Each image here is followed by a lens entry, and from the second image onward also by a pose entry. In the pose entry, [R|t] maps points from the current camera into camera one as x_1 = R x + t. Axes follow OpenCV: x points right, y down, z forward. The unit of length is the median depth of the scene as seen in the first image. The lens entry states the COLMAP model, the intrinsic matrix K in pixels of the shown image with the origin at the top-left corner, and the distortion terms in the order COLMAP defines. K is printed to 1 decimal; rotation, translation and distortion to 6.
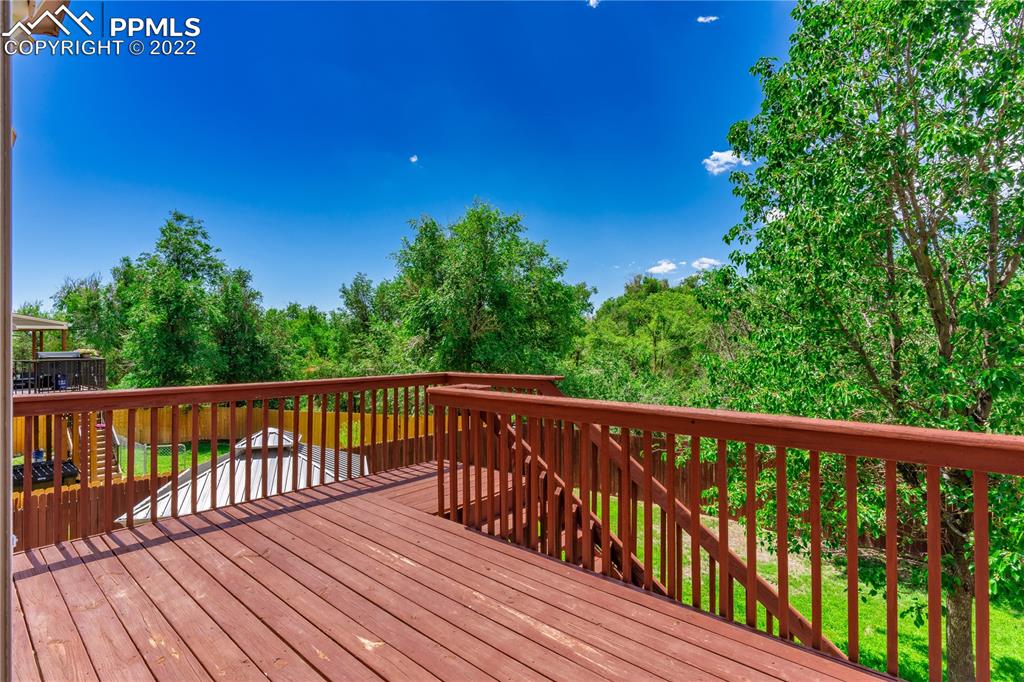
lens RADIAL K [[500.6, 0, 506.1], [0, 500.6, 342.8], [0, 0, 1]] dist [0.001913, -0.000087]
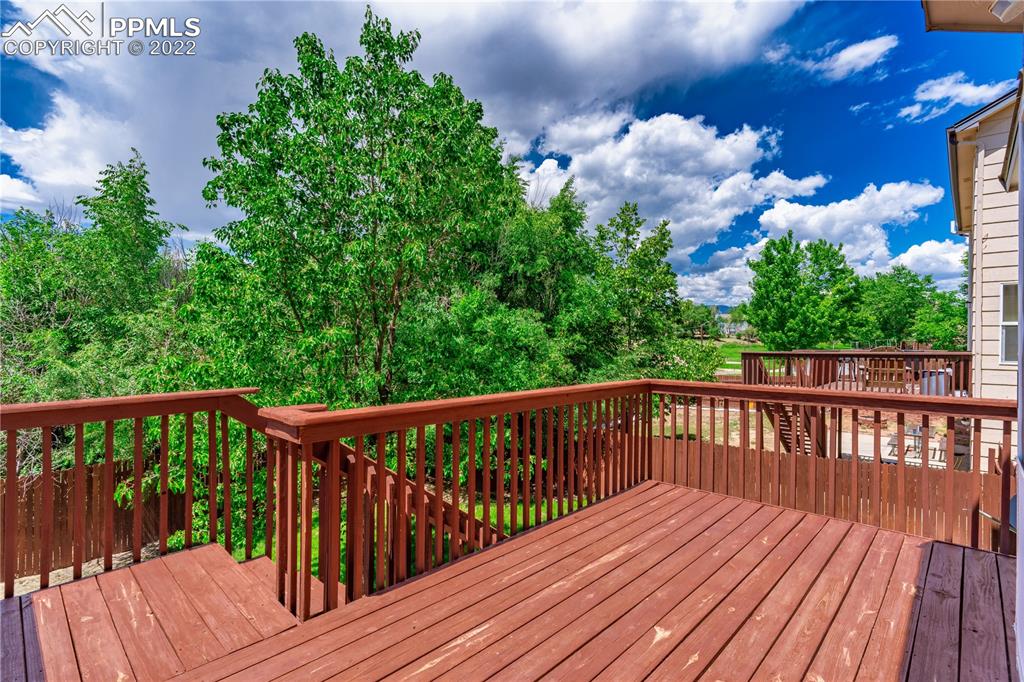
lens RADIAL K [[500.6, 0, 506.0], [0, 500.6, 345.0], [0, 0, 1]] dist [0.001913, -0.000087]
pose [[0.010464, 0.002114, 0.999943, -1.113487], [-0.009575, 0.999952, -0.002014, 0.009978], [-0.999899, -0.009553, 0.010484, 1.118646]]
